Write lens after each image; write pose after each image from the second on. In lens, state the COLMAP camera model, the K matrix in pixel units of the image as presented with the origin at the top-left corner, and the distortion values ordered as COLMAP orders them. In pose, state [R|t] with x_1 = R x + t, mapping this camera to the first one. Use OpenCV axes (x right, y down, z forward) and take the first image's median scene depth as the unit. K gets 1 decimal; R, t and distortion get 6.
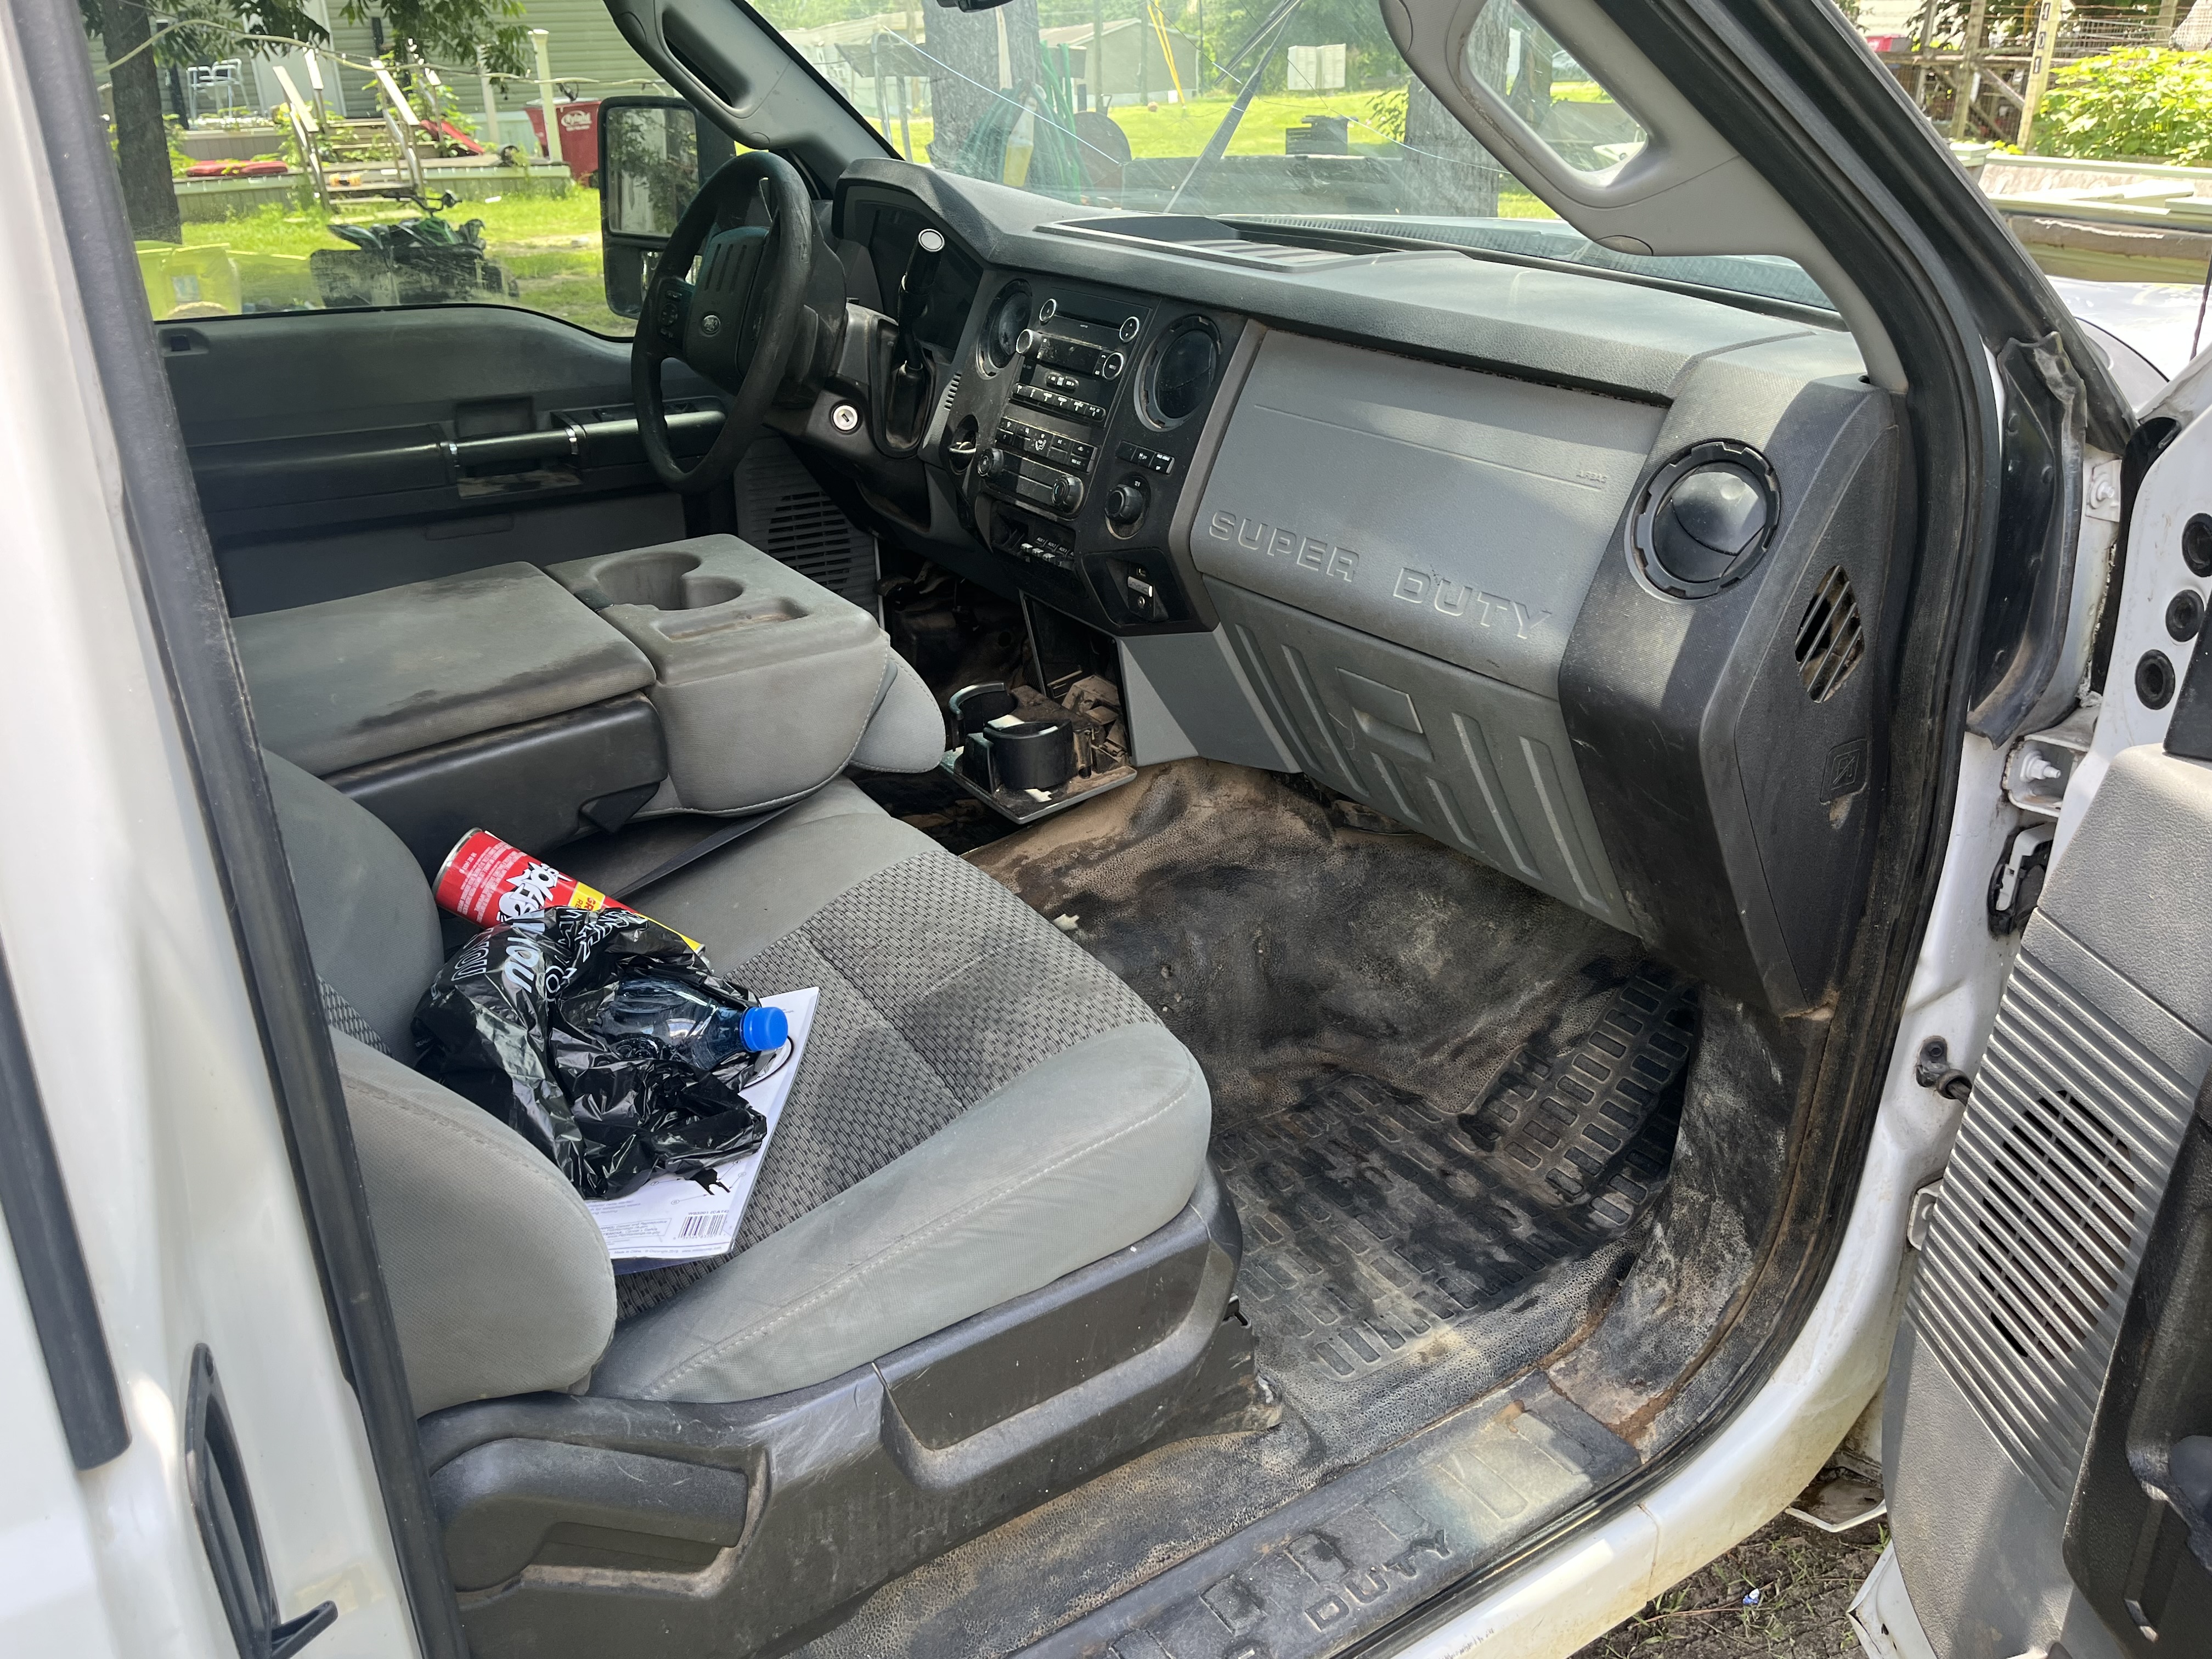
lens RADIAL K [[1691.0, 0, 1113.2], [0, 1691.0, 835.0], [0, 0, 1]] dist [0.074000, -0.076012]
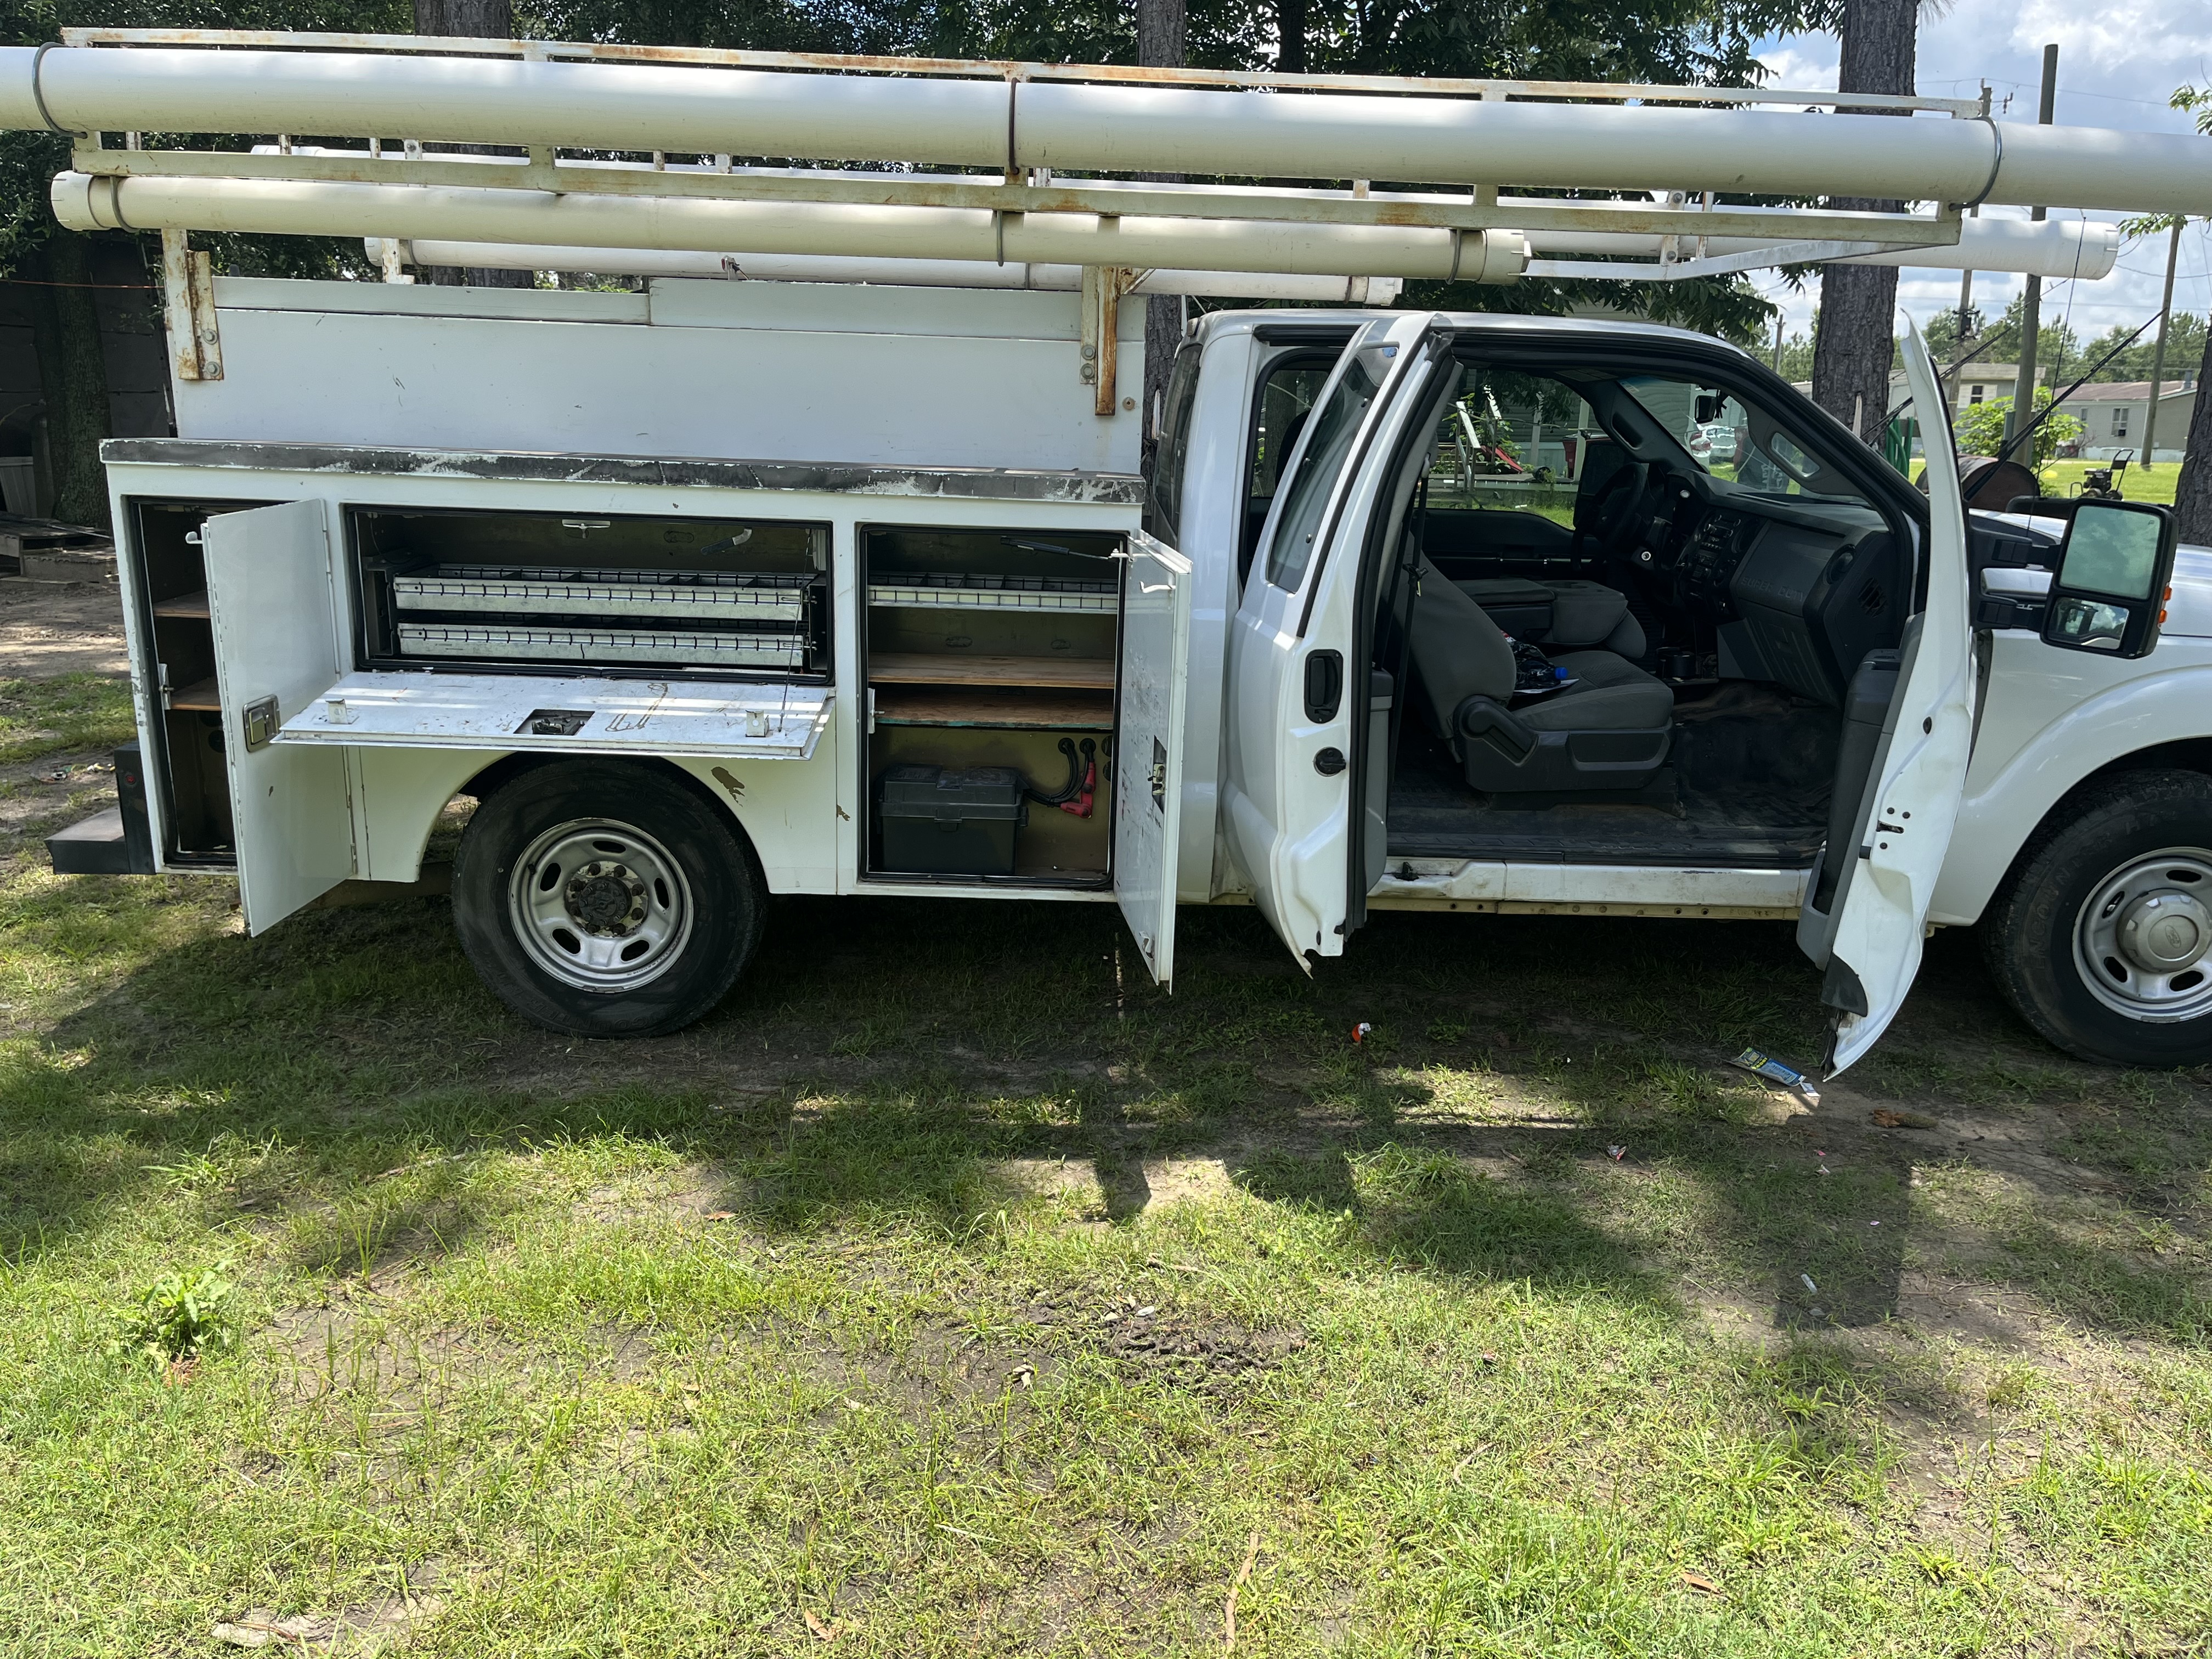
lens RADIAL K [[1695.5, 0, 1107.3], [0, 1695.5, 815.4], [0, 0, 1]] dist [0.069766, -0.073521]
pose [[0.845029, 0.168927, -0.507336, 0.569280], [-0.259330, 0.959207, -0.112560, 0.683230], [0.467625, 0.226684, 0.854366, -1.640157]]
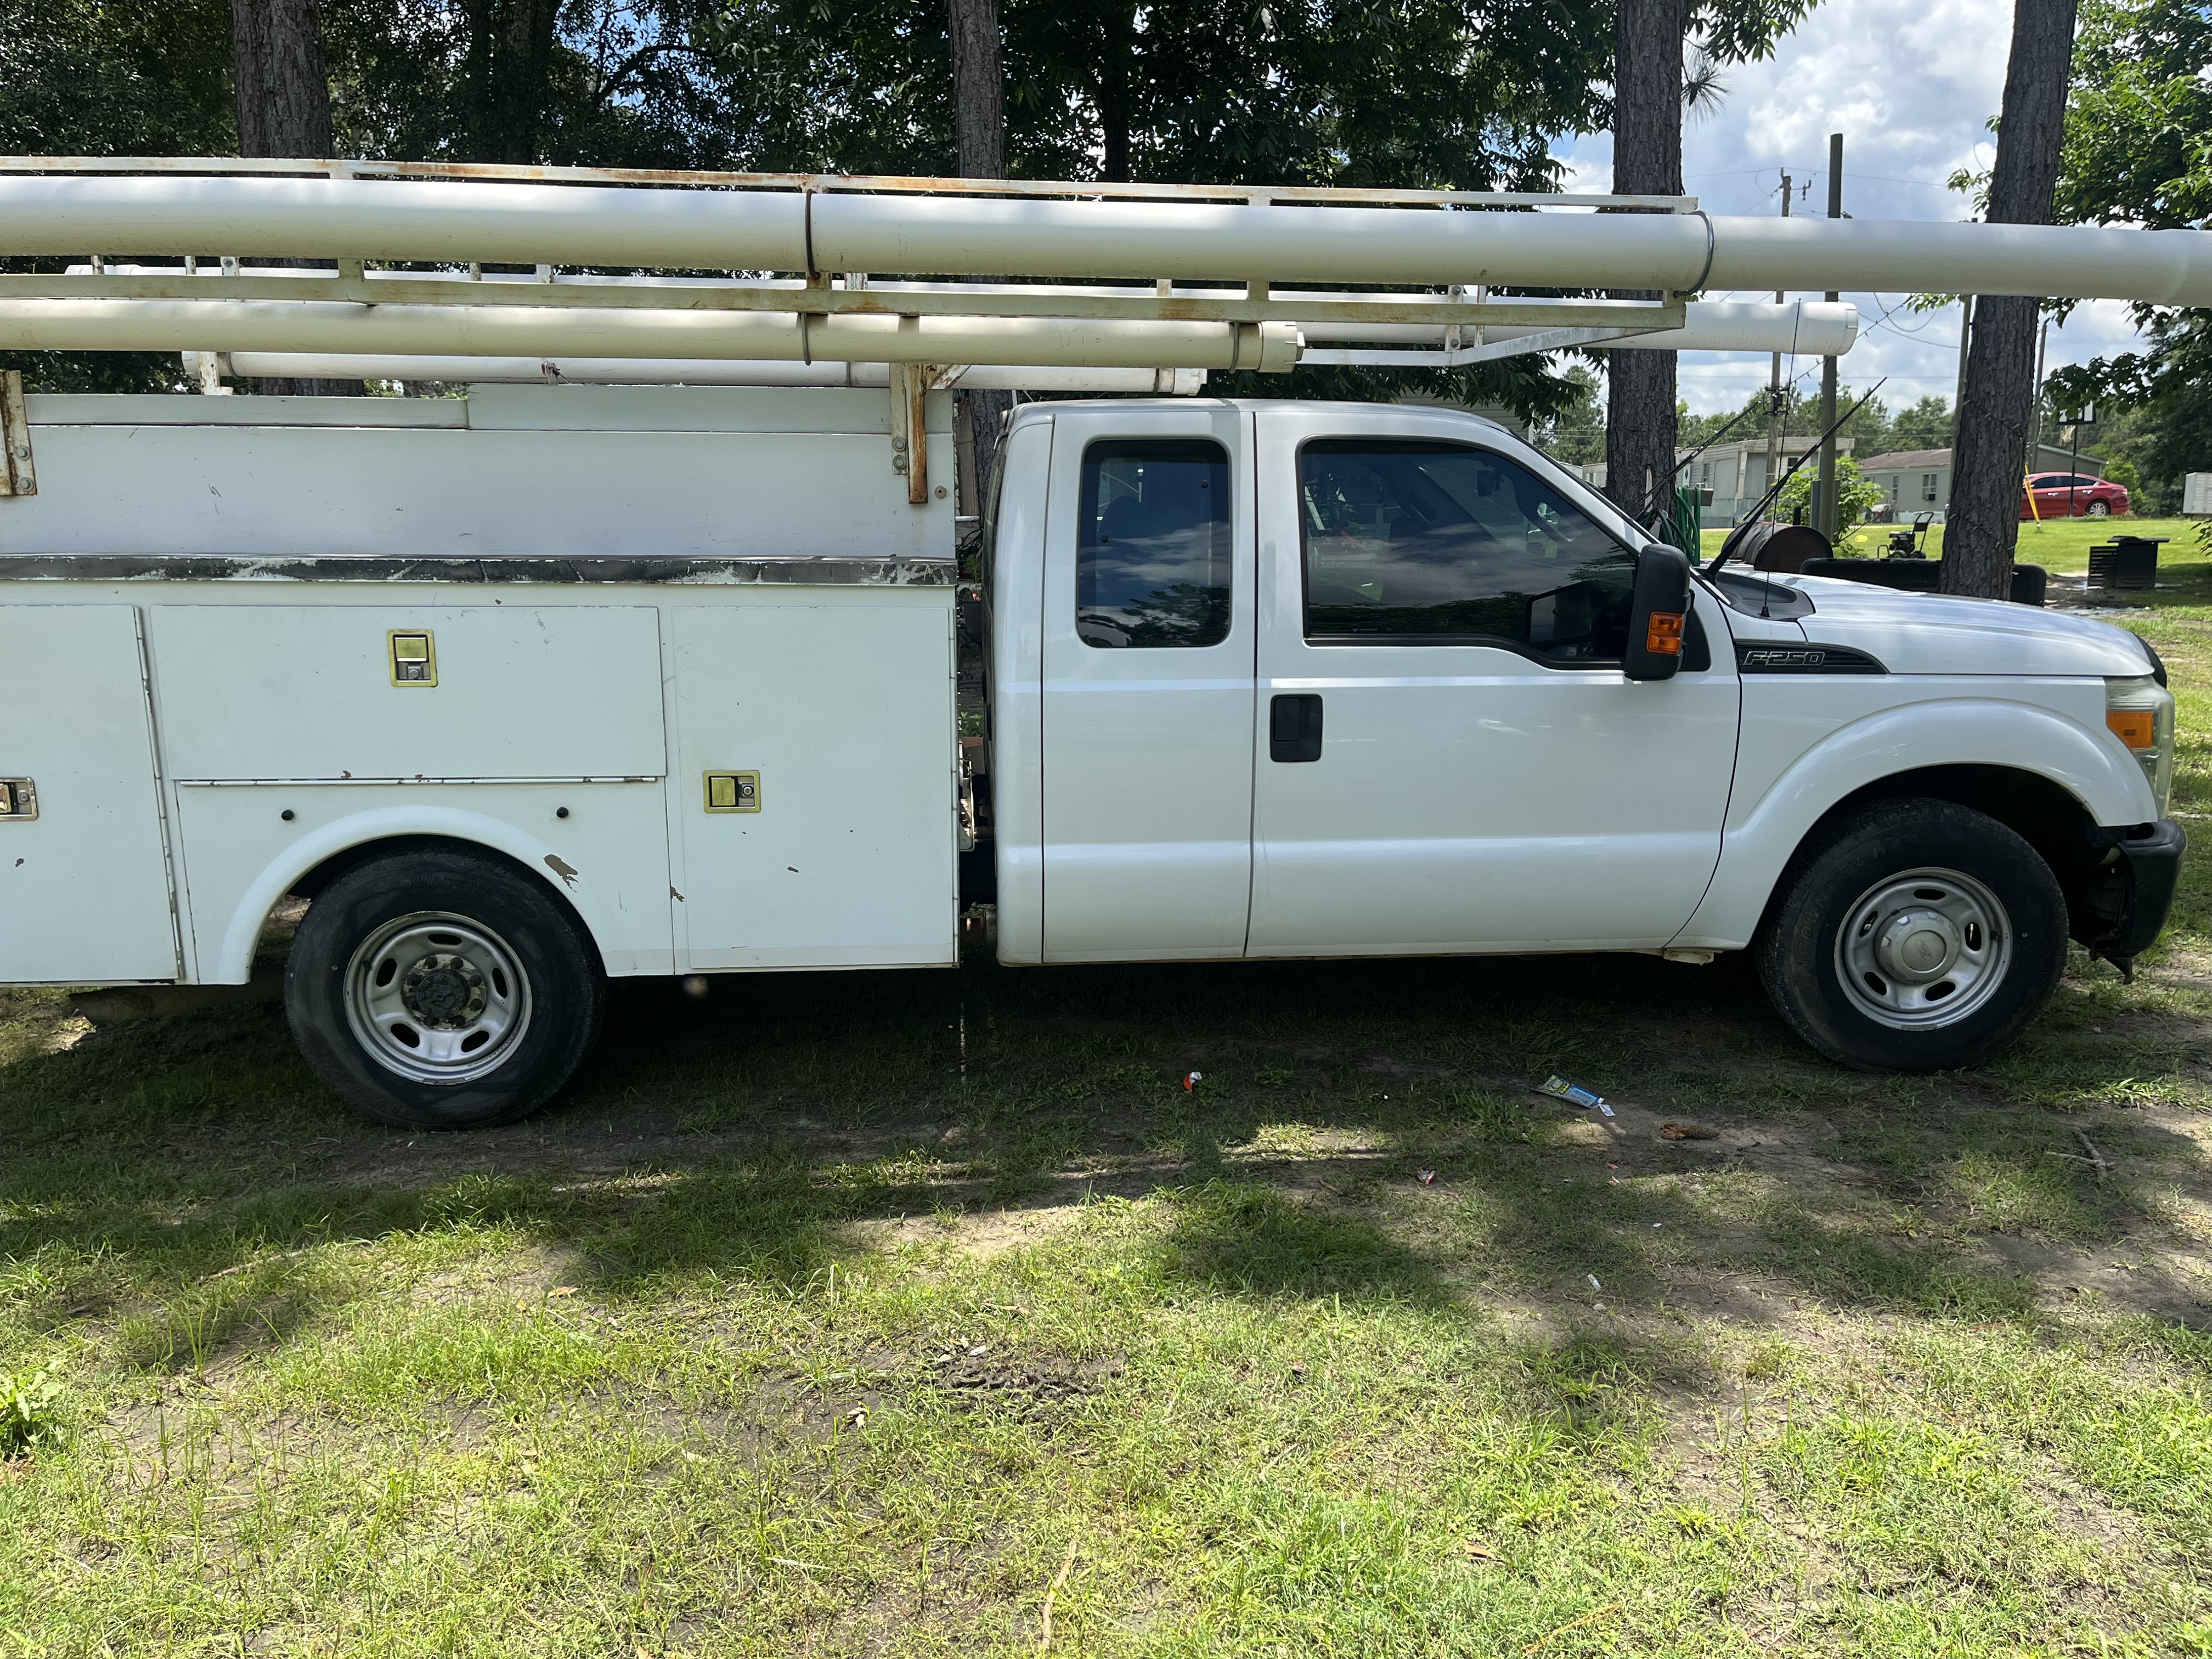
lens RADIAL K [[1691.0, 0, 1113.2], [0, 1691.0, 835.0], [0, 0, 1]] dist [0.074000, -0.076012]
pose [[0.887317, 0.109985, -0.447852, 0.678151], [-0.204560, 0.964244, -0.168487, 0.707628], [0.413307, 0.241114, 0.878089, -1.682436]]
